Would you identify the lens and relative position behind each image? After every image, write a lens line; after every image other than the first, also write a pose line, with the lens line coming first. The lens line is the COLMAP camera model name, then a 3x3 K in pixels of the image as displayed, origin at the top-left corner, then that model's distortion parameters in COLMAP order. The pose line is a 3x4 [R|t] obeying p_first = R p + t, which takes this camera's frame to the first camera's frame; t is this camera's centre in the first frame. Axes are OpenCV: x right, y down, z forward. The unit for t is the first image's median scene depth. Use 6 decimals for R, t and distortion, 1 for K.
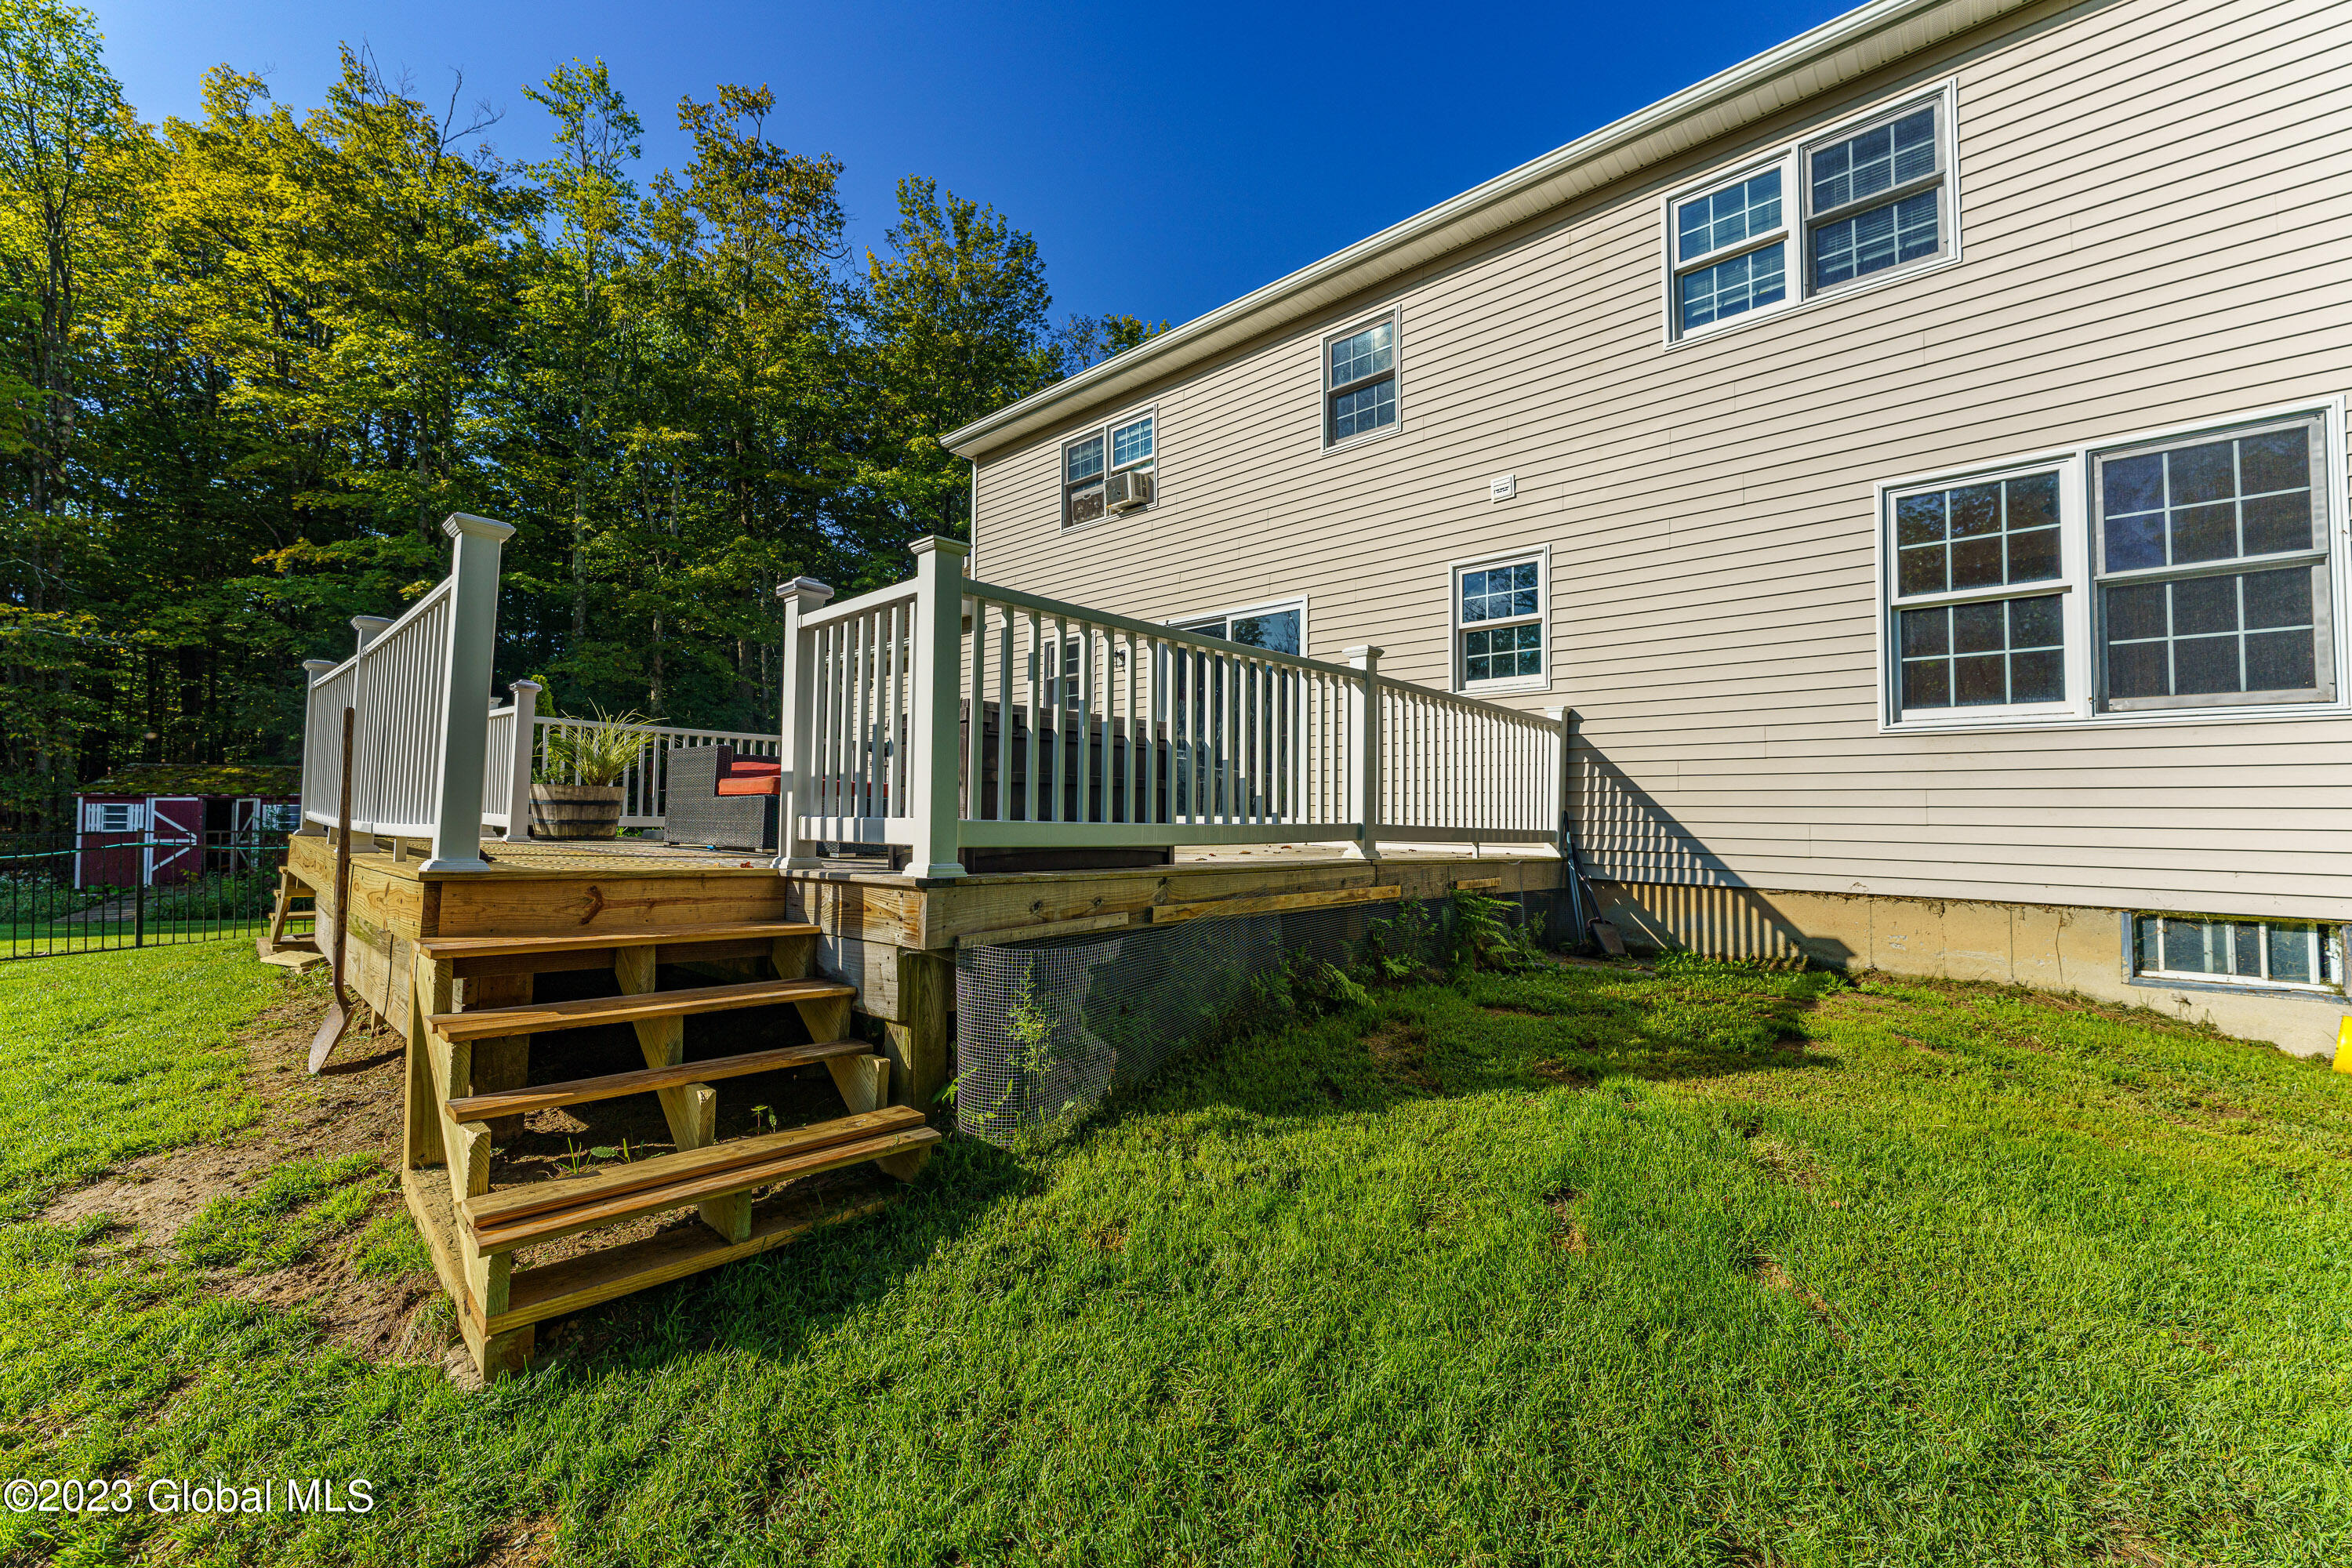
lens RADIAL K [[936.3, 0, 1173.0], [0, 936.3, 772.9], [0, 0, 1]] dist [-0.000936, -0.000132]
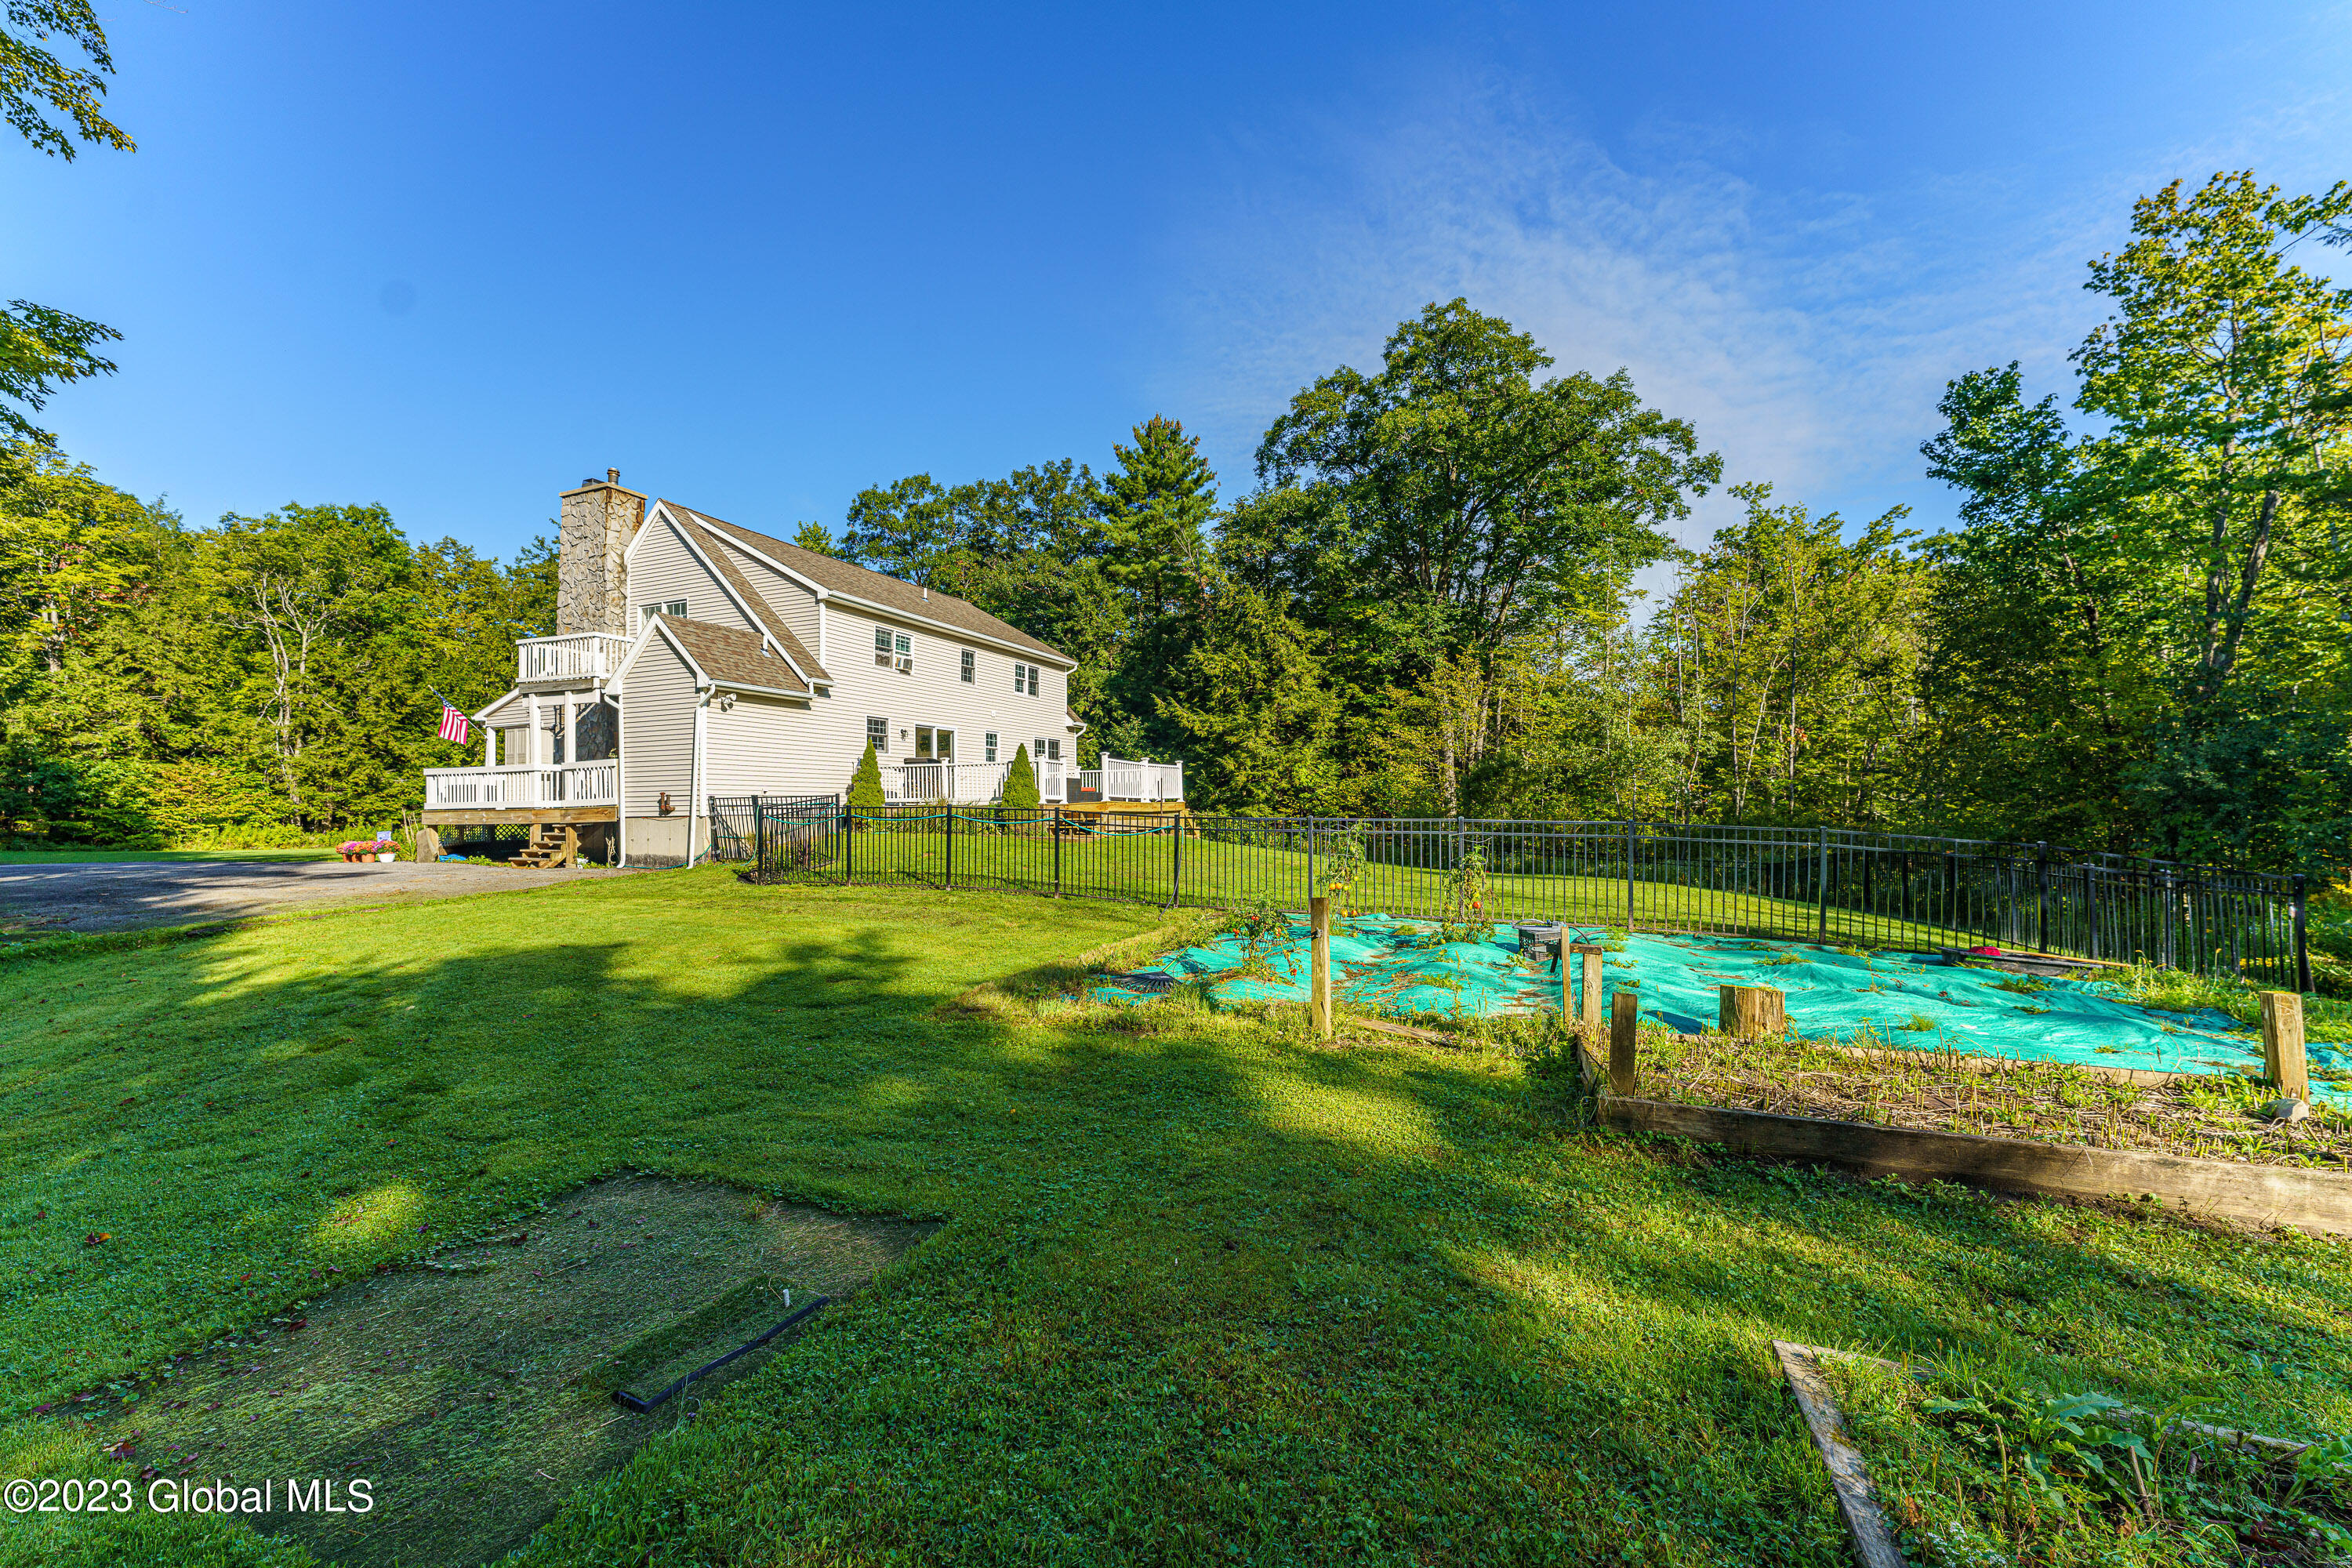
lens RADIAL K [[925.9, 0, 1169.8], [0, 925.9, 783.6], [0, 0, 1]] dist [-0.001346, 0.000067]
pose [[-0.343084, 0.015725, 0.939173, -2.447008], [-0.035935, 0.998908, -0.029853, 0.054429], [-0.938617, -0.043991, -0.342144, 1.120074]]
